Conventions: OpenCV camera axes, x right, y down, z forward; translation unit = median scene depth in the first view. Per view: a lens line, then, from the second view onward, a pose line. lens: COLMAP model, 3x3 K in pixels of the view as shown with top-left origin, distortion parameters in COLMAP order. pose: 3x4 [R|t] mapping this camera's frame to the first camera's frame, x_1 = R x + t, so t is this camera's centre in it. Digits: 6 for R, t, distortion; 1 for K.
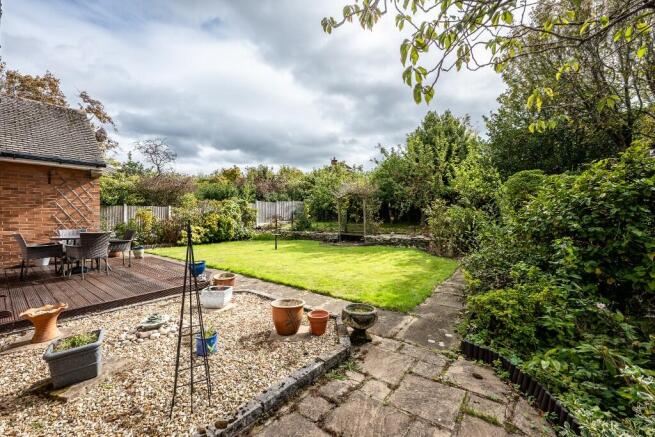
lens RADIAL K [[263.6, 0, 325.8], [0, 263.6, 217.8], [0, 0, 1]] dist [-0.003826, -0.000194]
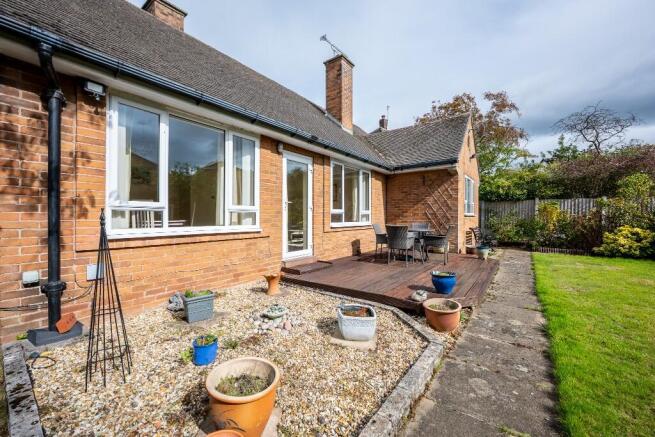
lens RADIAL K [[263.6, 0, 326.7], [0, 263.6, 218.9], [0, 0, 1]] dist [-0.003826, -0.000194]
pose [[0.023140, 0.015004, -0.999620, 0.108491], [-0.000968, 0.999887, 0.014985, 0.005414], [0.999732, 0.000621, 0.023152, 0.339105]]
